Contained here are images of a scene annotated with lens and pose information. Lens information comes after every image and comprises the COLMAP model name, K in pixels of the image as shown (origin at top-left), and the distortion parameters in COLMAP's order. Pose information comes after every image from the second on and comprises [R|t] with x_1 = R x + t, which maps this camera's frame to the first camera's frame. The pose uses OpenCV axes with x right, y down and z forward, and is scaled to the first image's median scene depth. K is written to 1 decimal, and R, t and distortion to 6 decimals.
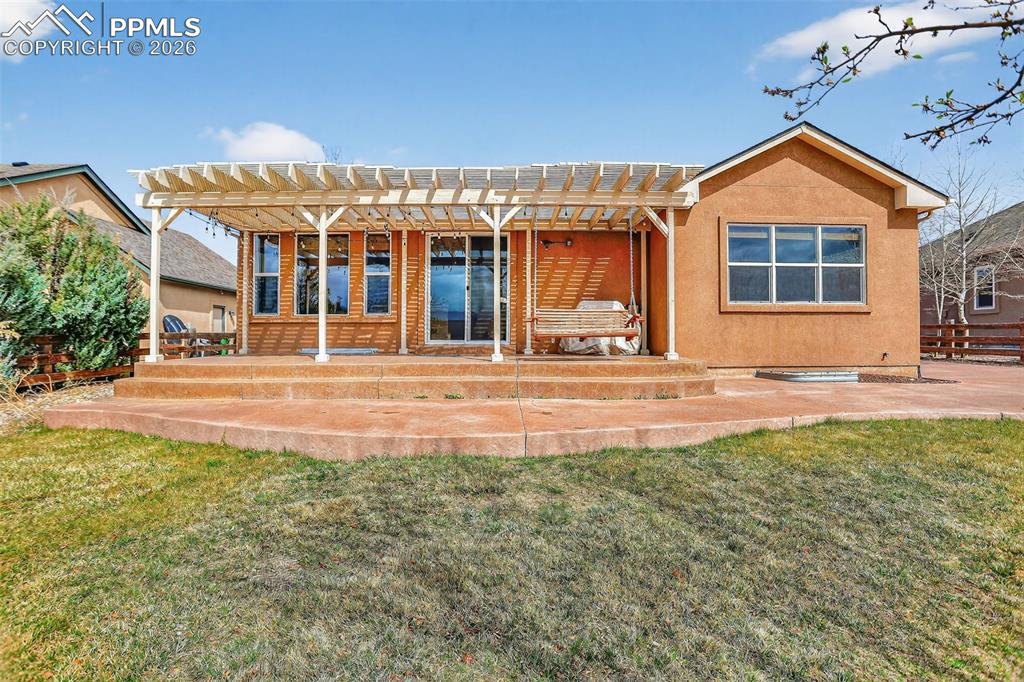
lens RADIAL K [[493.0, 0, 511.5], [0, 493.0, 341.6], [0, 0, 1]] dist [-0.028789, 0.009032]
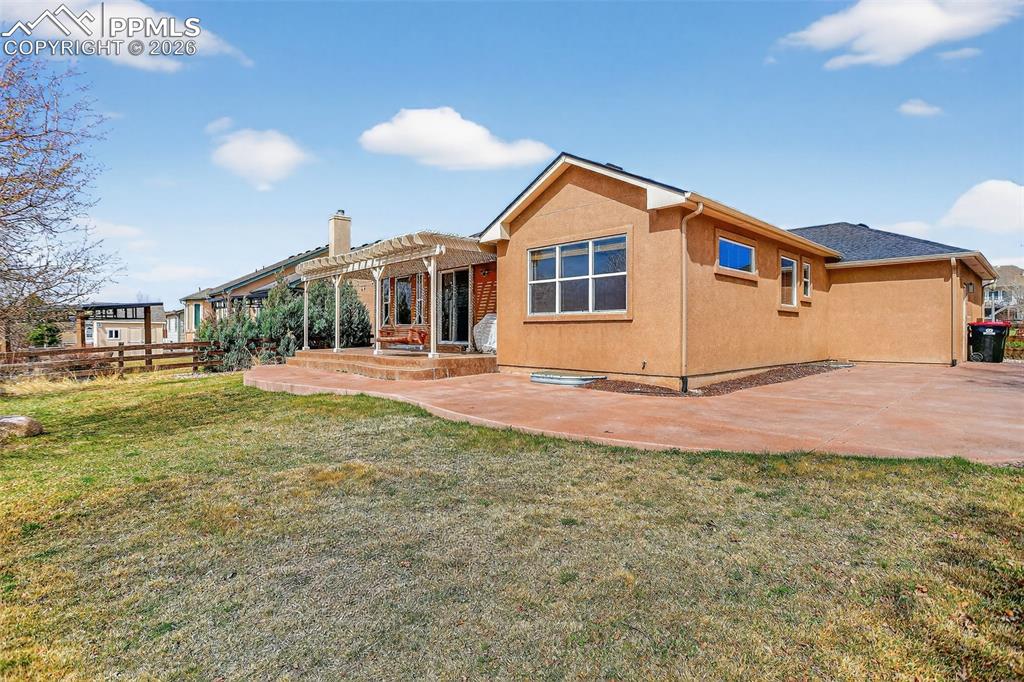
lens RADIAL K [[493.0, 0, 510.7], [0, 493.0, 336.3], [0, 0, 1]] dist [-0.028789, 0.009032]
pose [[0.668171, 0.007094, -0.743974, 1.320582], [-0.001375, 0.999965, 0.008300, -0.035160], [0.744007, -0.004523, 0.668157, 0.143808]]
